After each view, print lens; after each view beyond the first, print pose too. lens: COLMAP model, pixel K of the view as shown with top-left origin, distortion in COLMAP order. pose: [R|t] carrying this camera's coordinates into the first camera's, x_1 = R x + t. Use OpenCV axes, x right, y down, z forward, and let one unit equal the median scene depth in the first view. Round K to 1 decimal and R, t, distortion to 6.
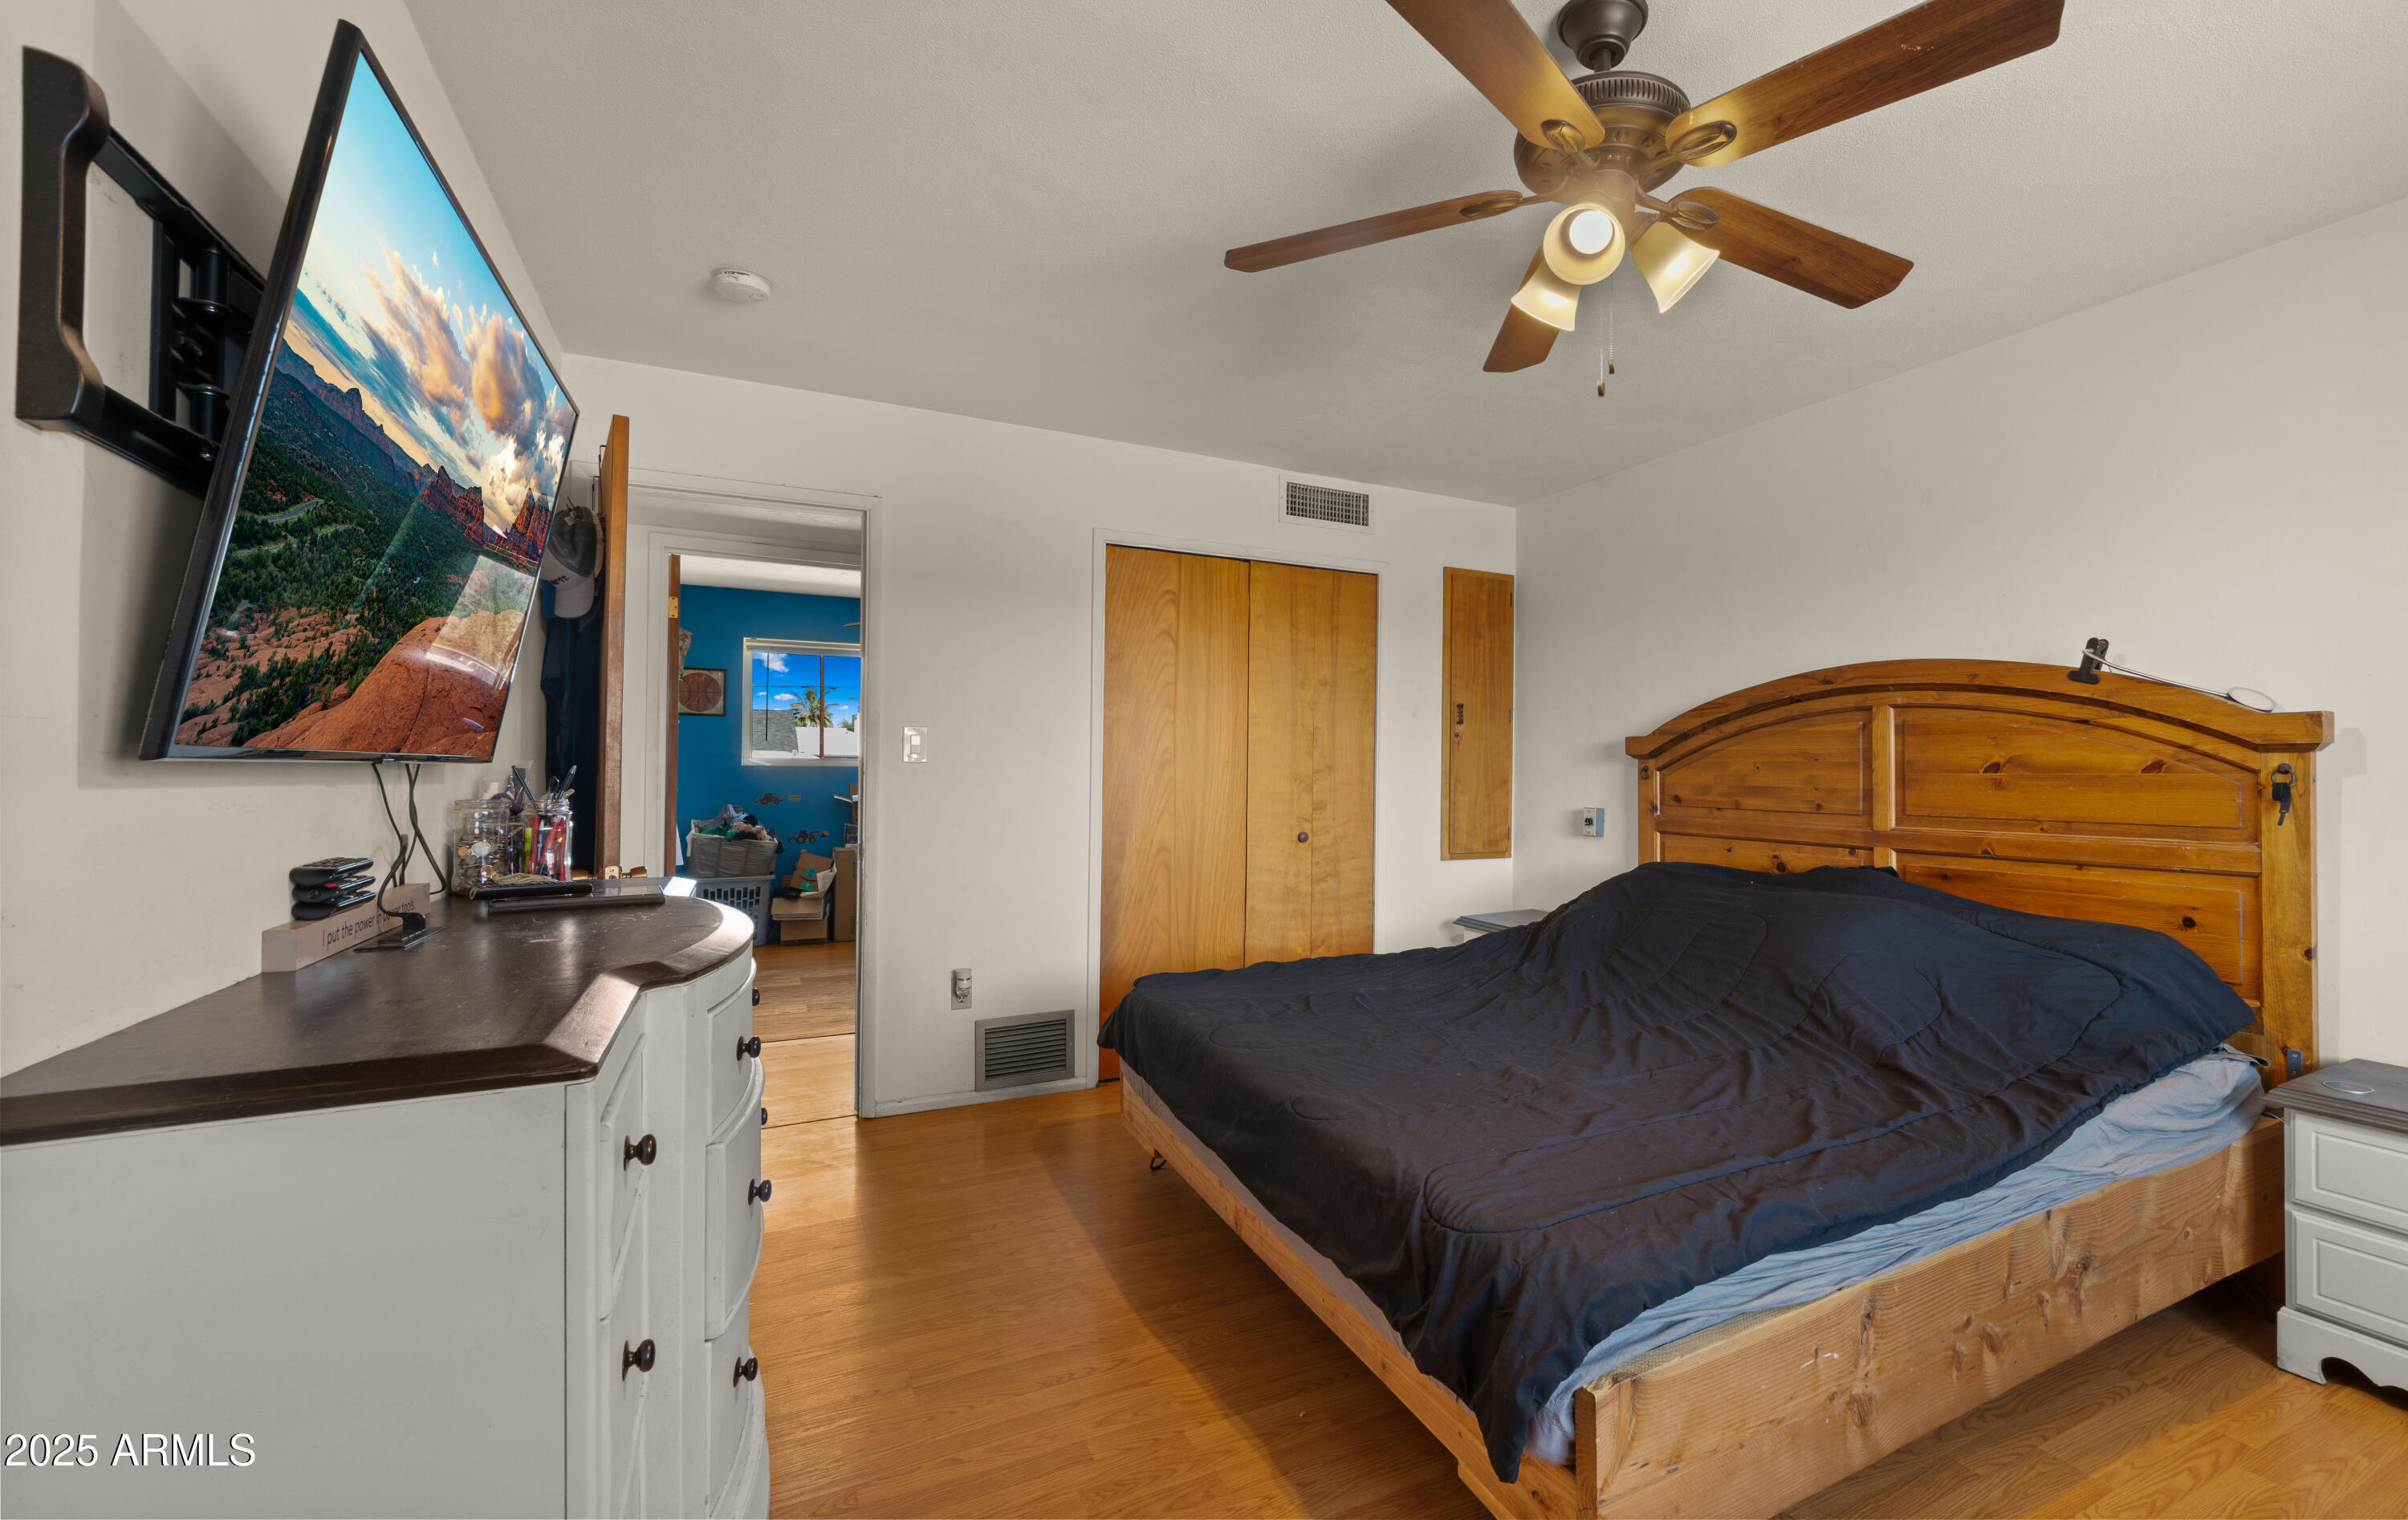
lens RADIAL K [[997.7, 0, 1295.7], [0, 997.7, 763.5], [0, 0, 1]] dist [0.000417, 0.000039]
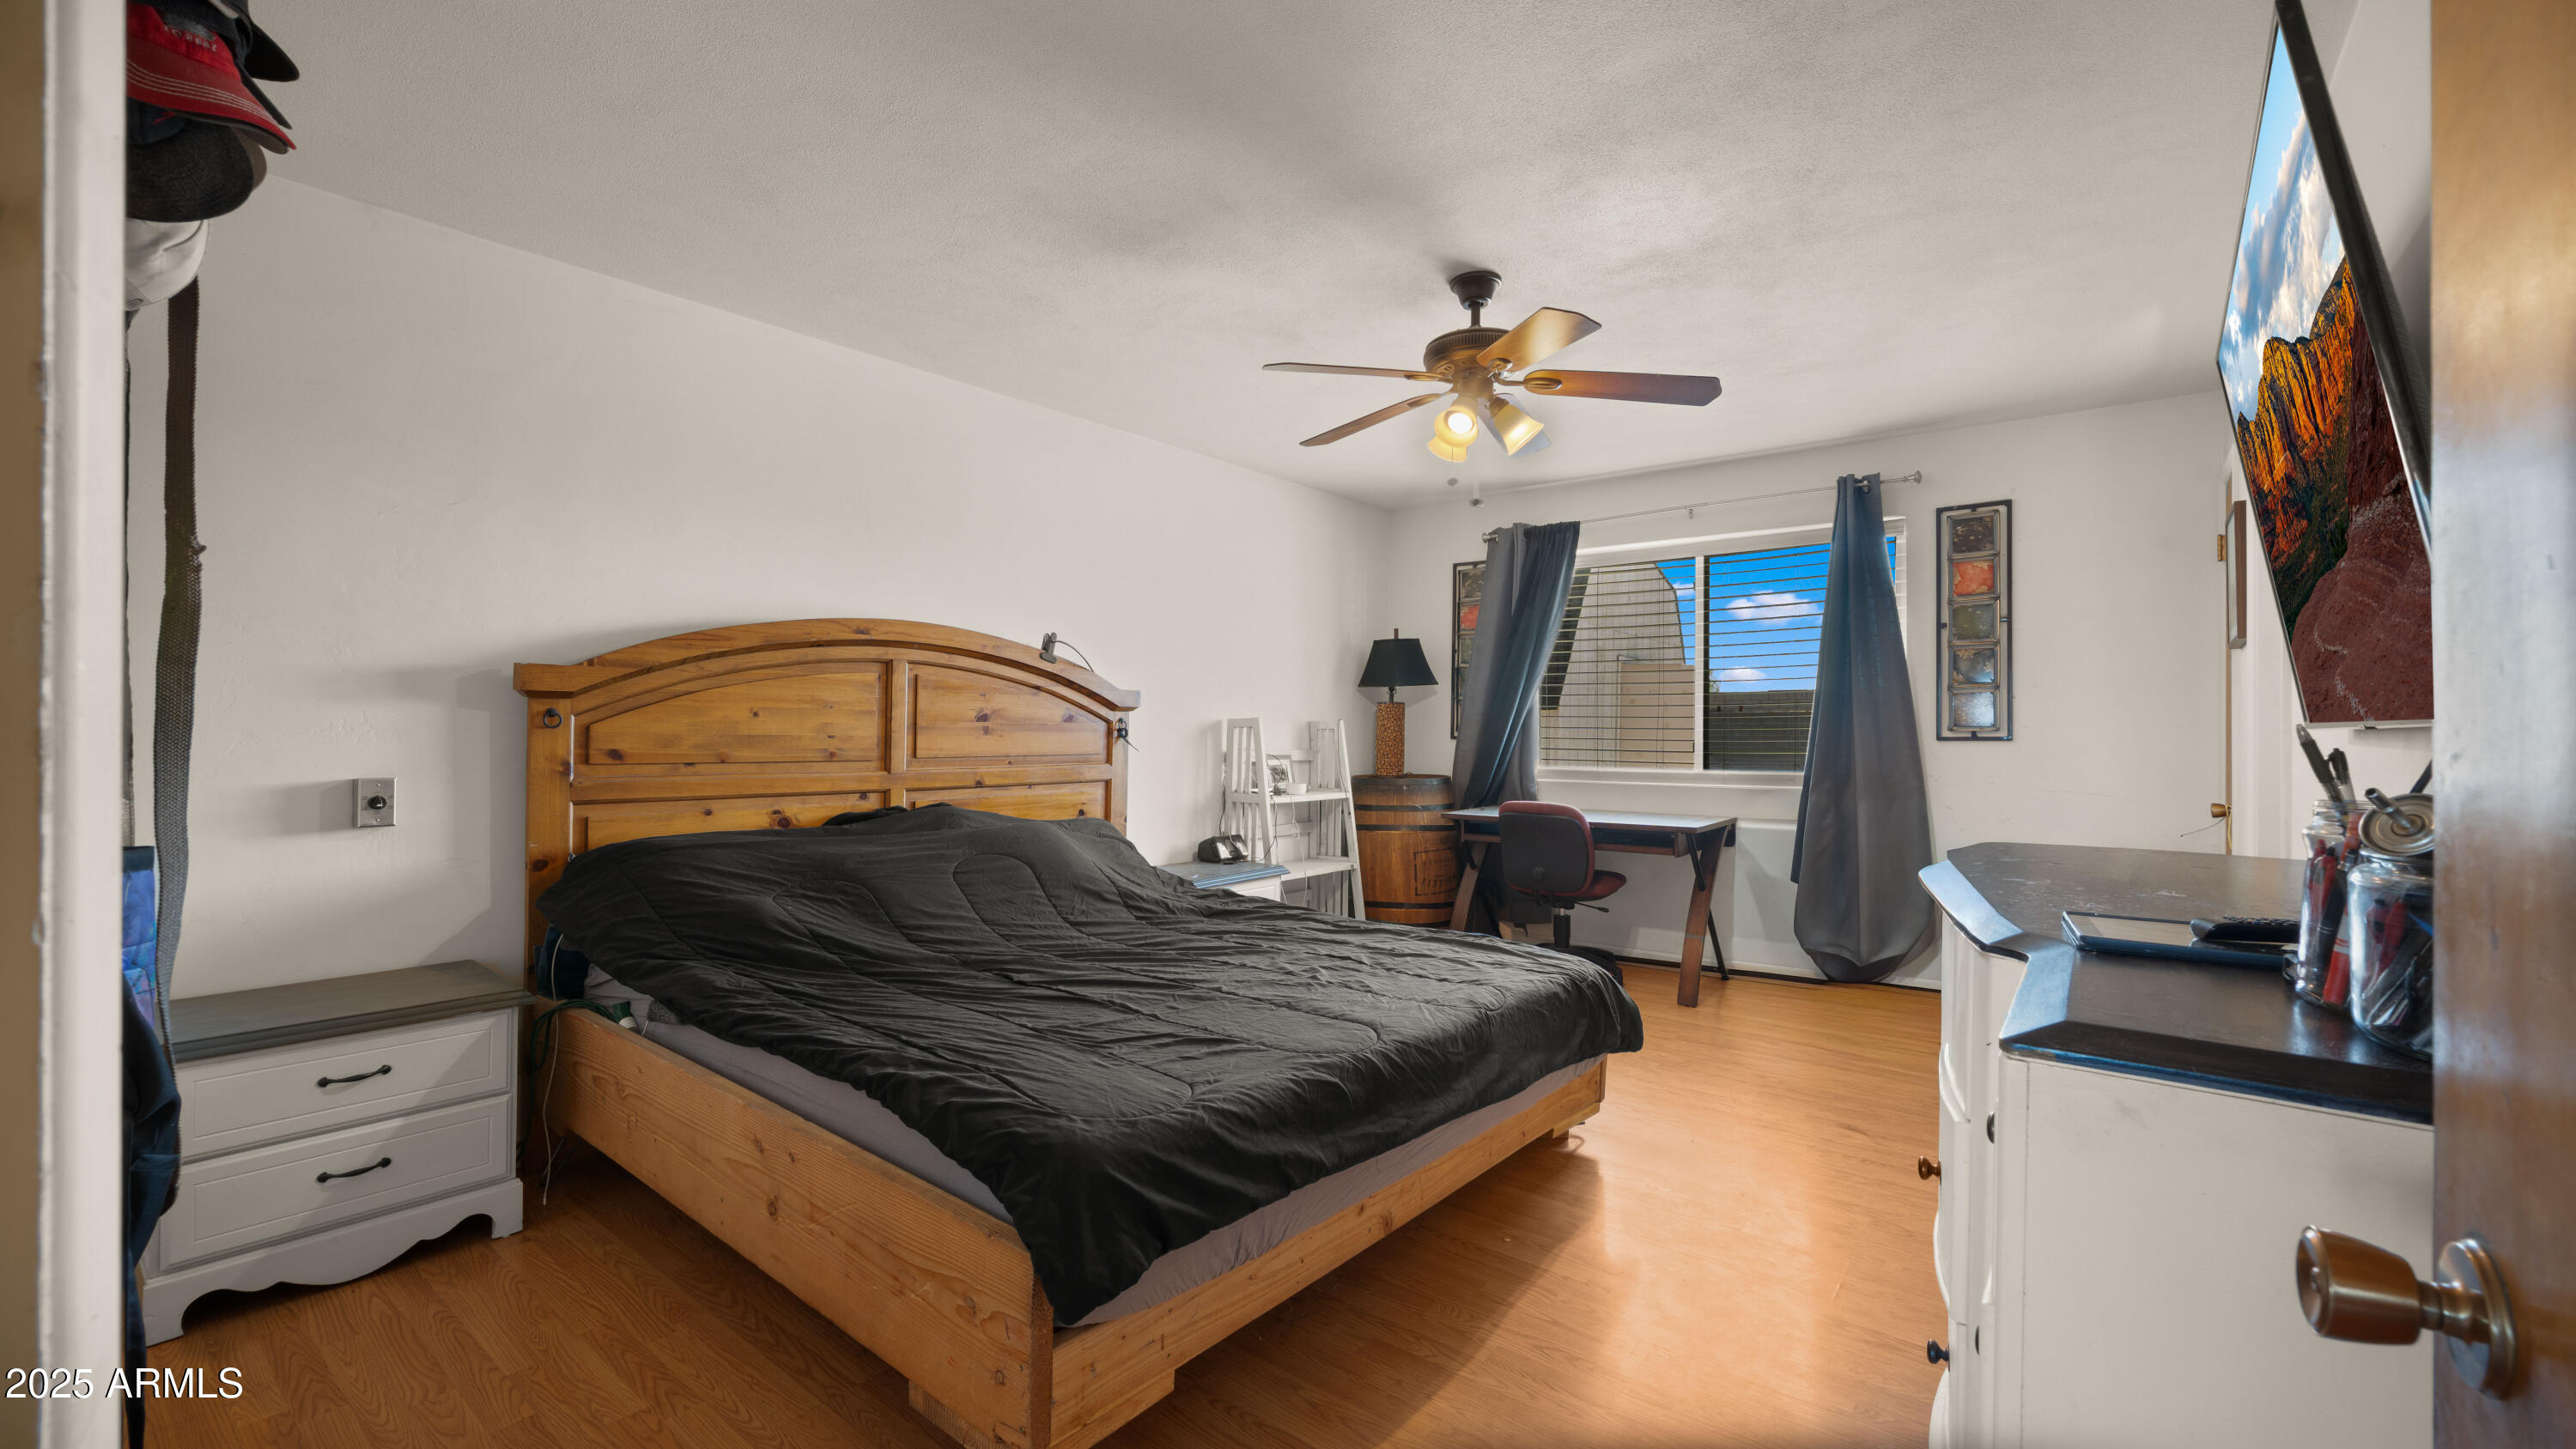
lens RADIAL K [[1022.7, 0, 1289.8], [0, 1022.7, 727.8], [0, 0, 1]] dist [0.000675, 0.000013]
pose [[-0.374070, 0.003443, 0.927394, -0.627213], [-0.007553, 0.999949, -0.006759, 0.021415], [-0.927370, -0.009533, -0.374025, 1.023627]]
